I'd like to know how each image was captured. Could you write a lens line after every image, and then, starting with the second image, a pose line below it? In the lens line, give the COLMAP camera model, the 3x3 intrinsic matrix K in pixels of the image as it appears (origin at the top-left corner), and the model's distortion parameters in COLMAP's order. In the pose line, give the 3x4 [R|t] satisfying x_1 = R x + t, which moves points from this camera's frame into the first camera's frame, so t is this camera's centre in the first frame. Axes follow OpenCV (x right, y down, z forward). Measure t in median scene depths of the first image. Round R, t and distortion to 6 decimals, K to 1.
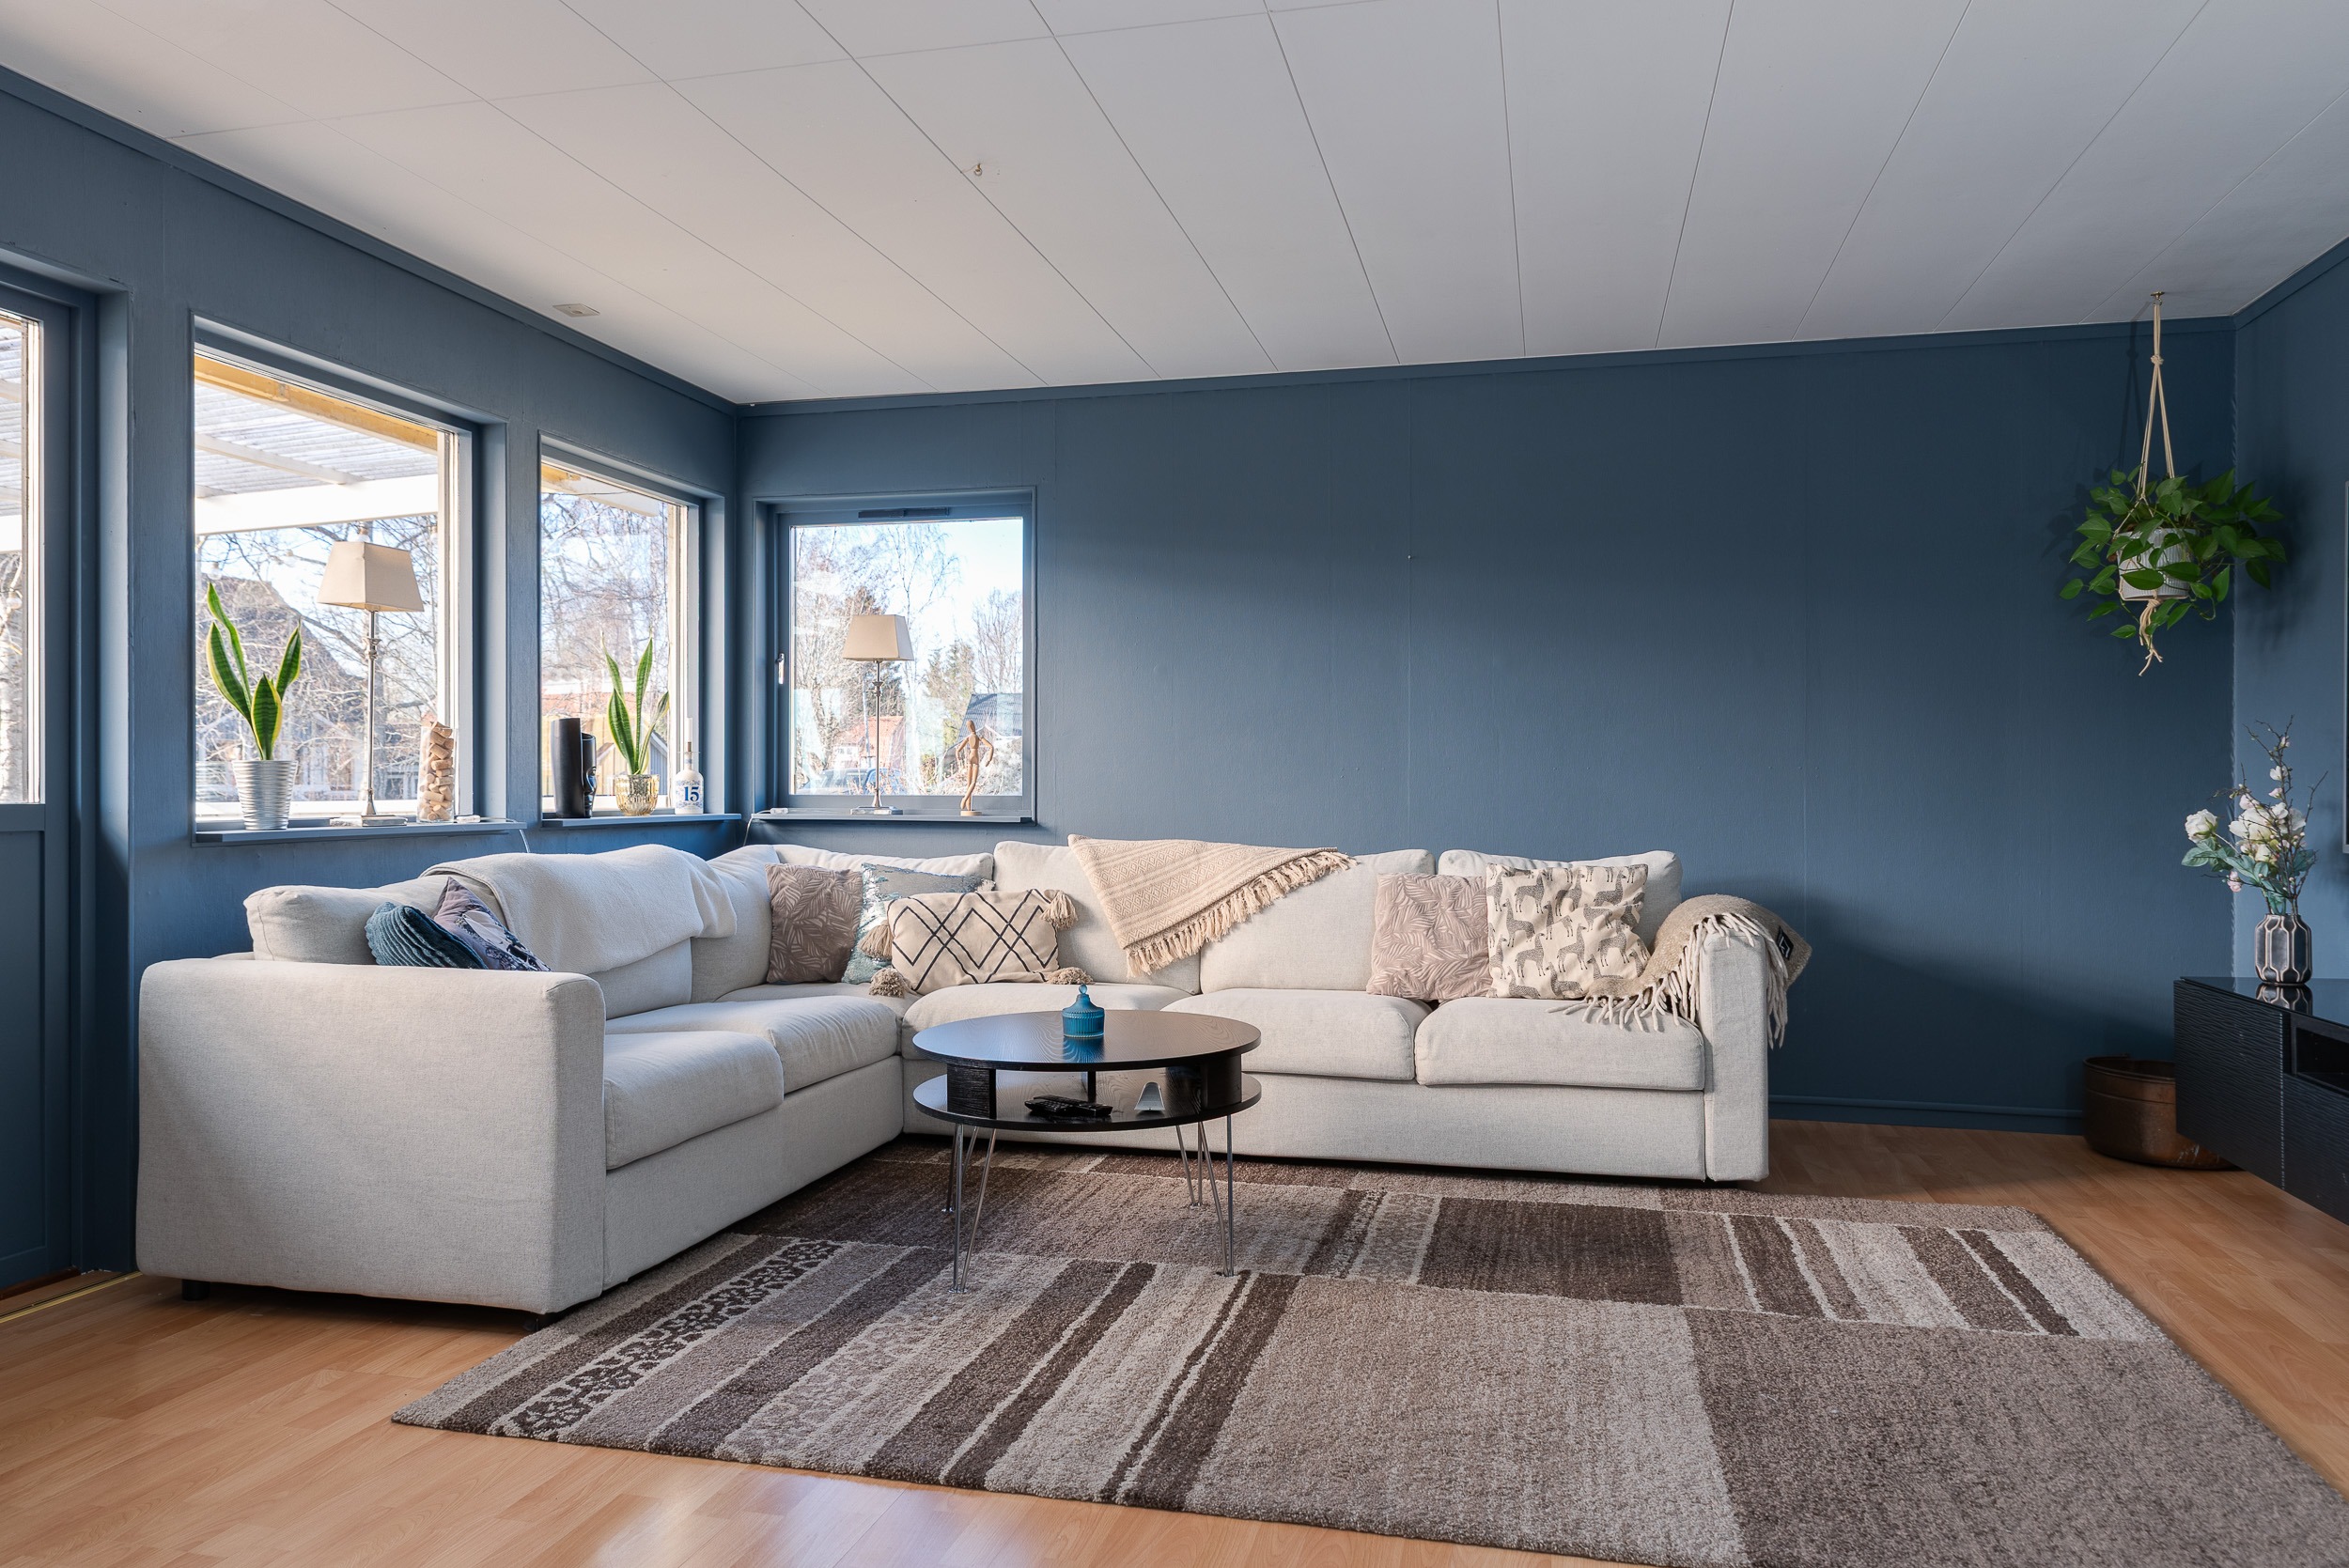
lens RADIAL K [[1582.7, 0, 1185.9], [0, 1582.7, 789.9], [0, 0, 1]] dist [0.018180, -0.013822]
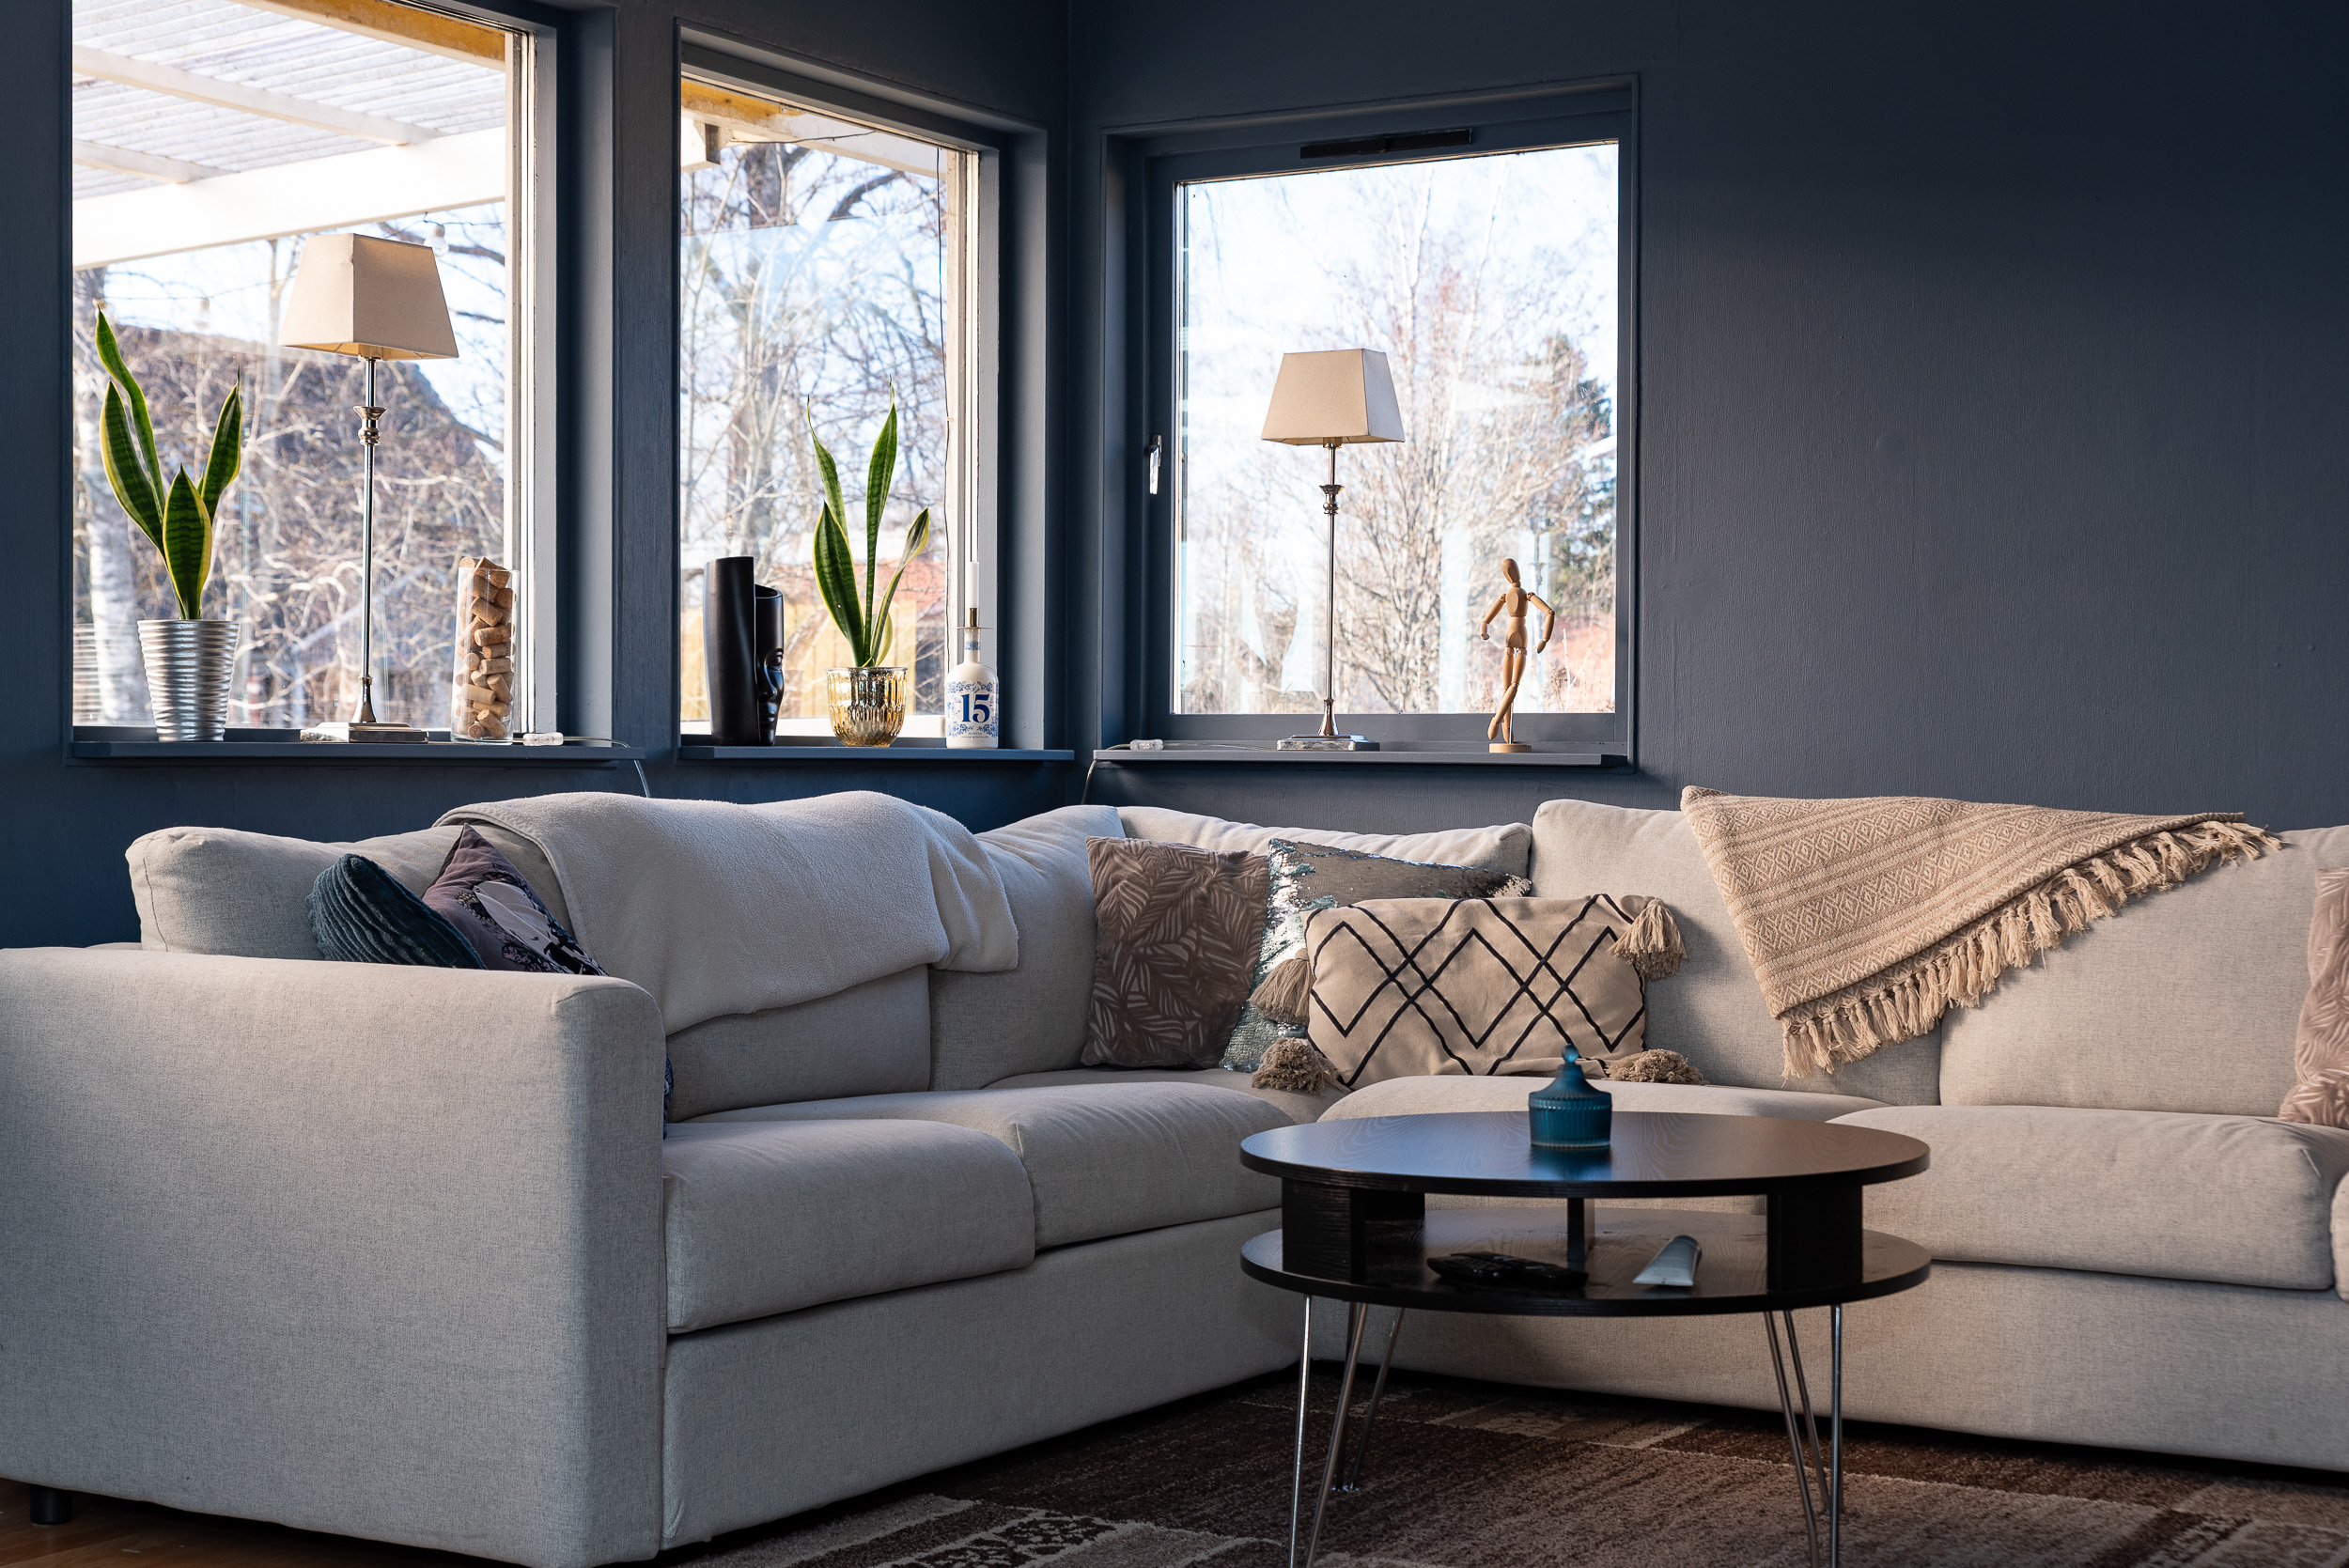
lens RADIAL K [[3499.7, 0, 1236.7], [0, 3499.7, 784.8], [0, 0, 1]] dist [-0.008783, 0.009772]
pose [[0.955606, 0.005099, -0.294605, 0.131419], [-0.004622, 0.999987, 0.002317, 0.030557], [0.294612, -0.000853, 0.955616, -0.079860]]
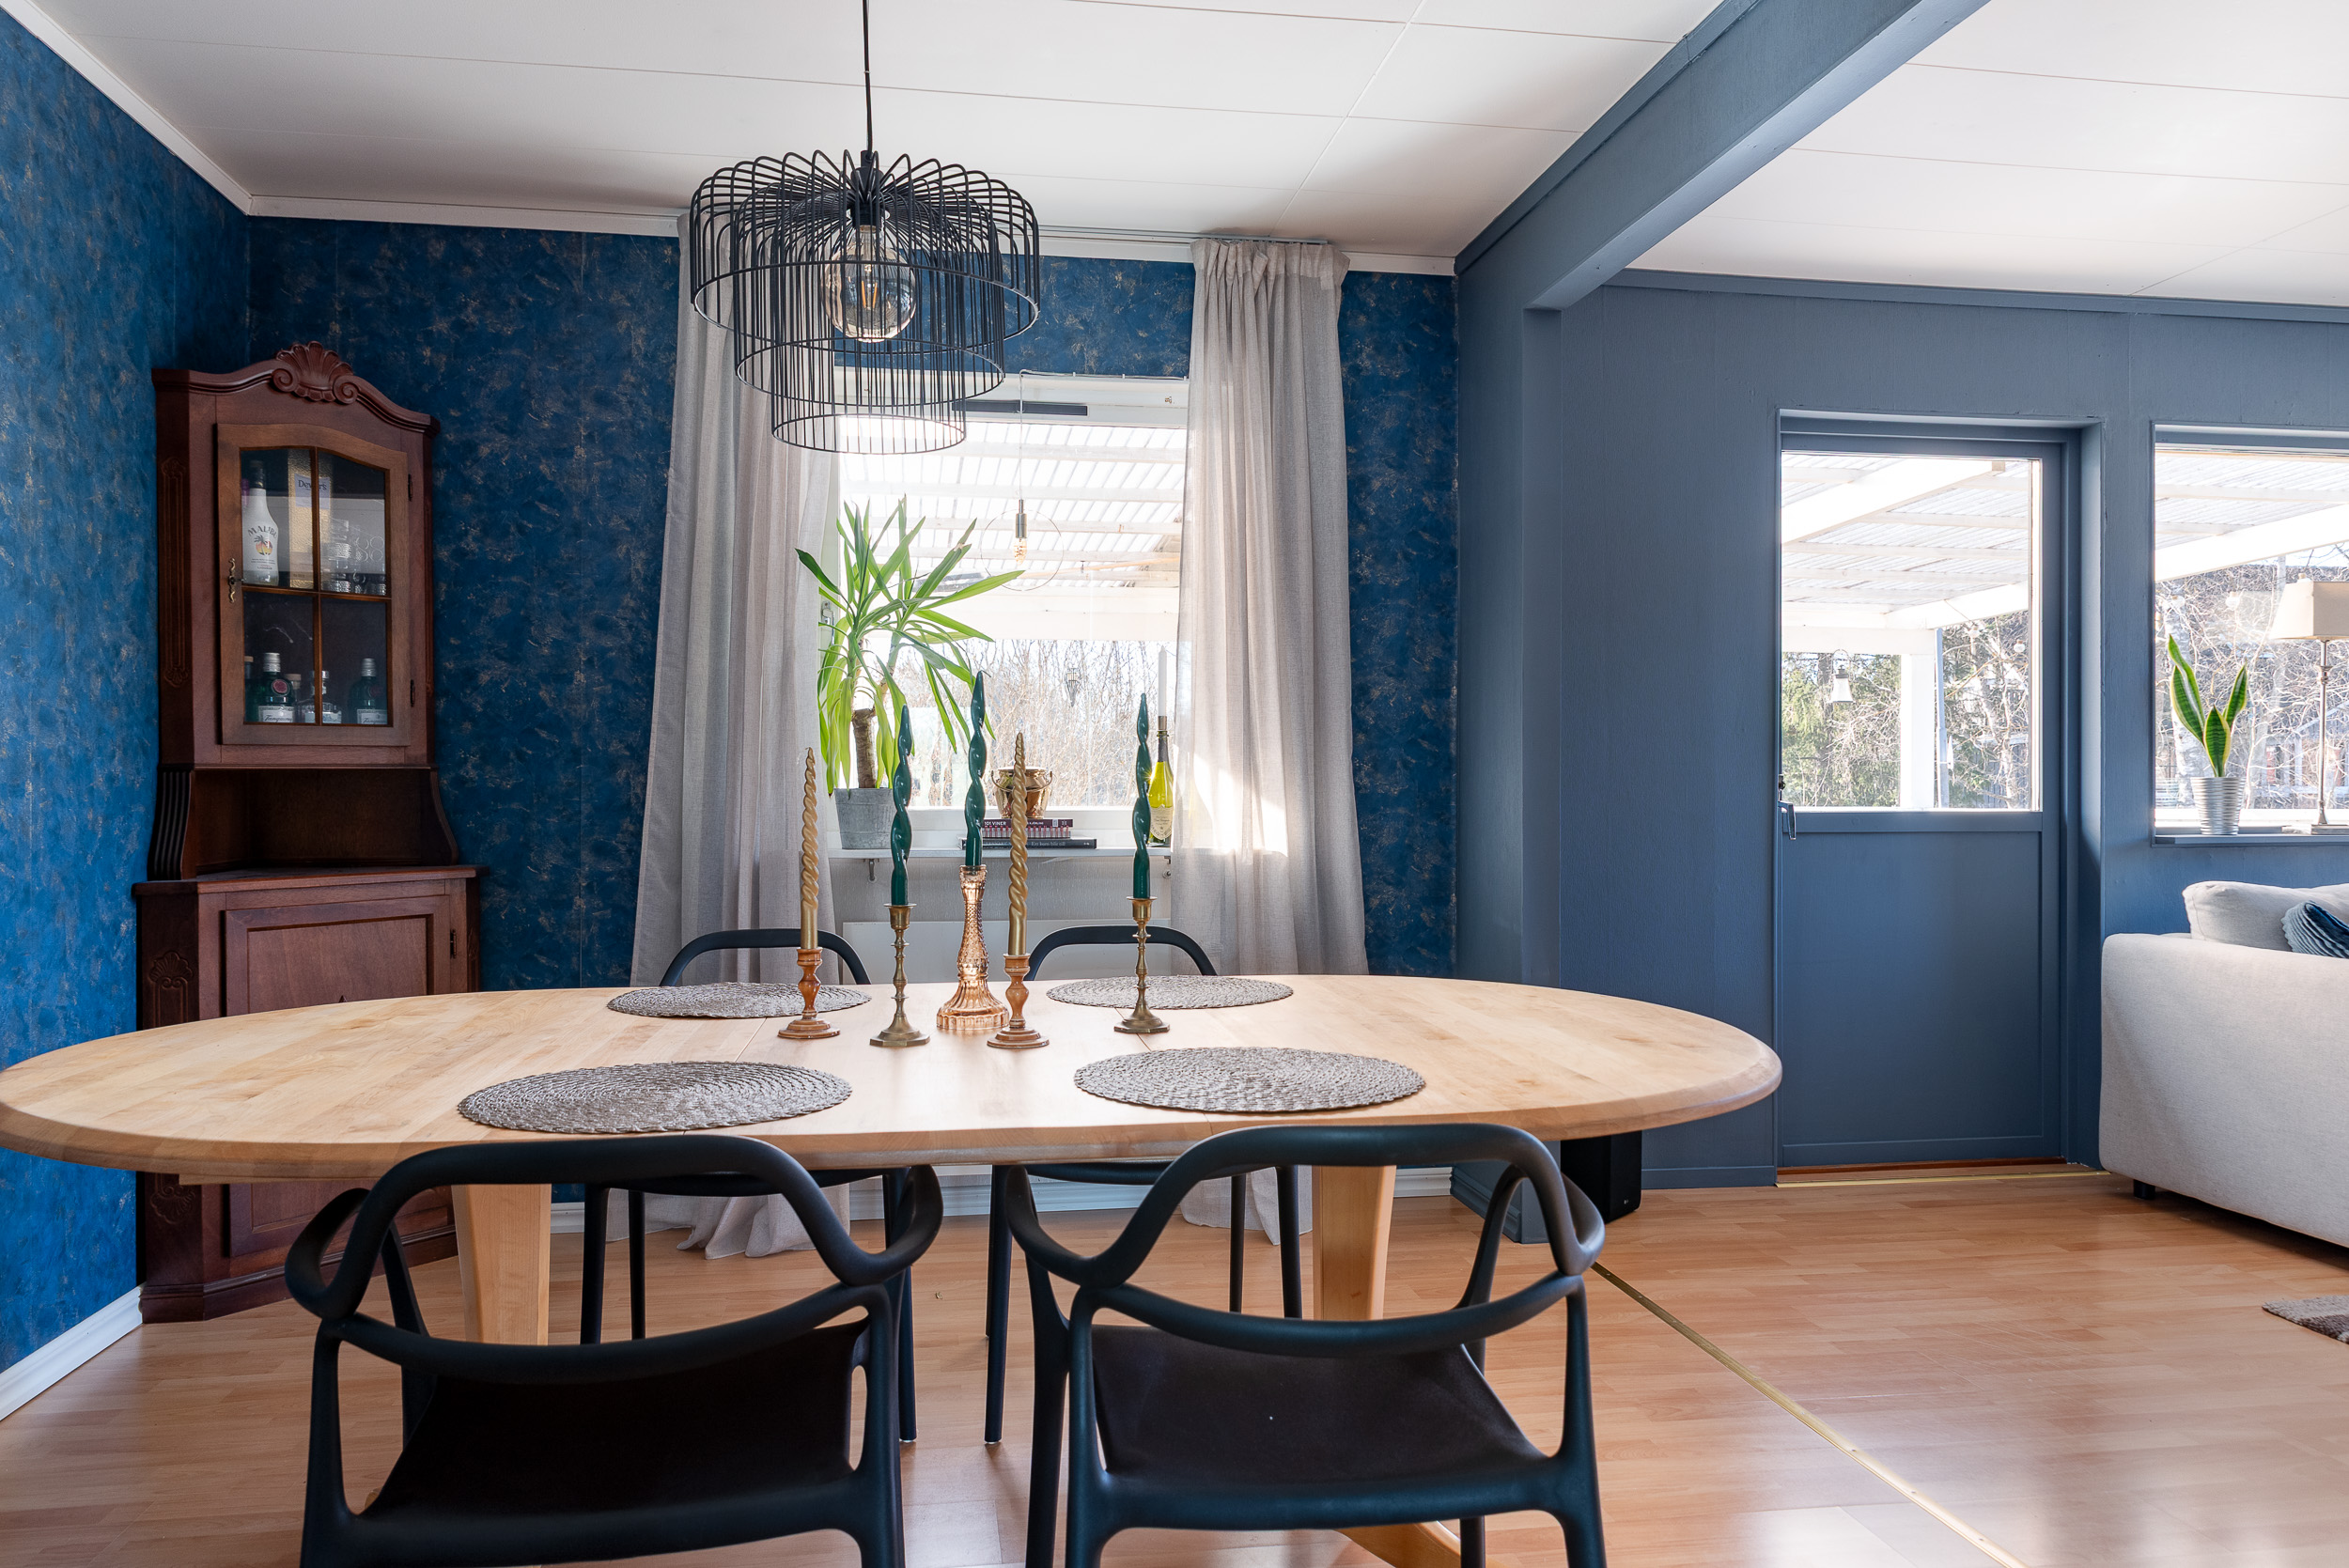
lens RADIAL K [[1611.4, 0, 1153.4], [0, 1611.4, 809.0], [0, 0, 1]] dist [0.005515, -0.002153]
pose [[0.381916, 0.008673, -0.924156, 0.202908], [0.002113, 0.999945, 0.010258, -0.007320], [0.924195, -0.005870, 0.381877, -0.174041]]
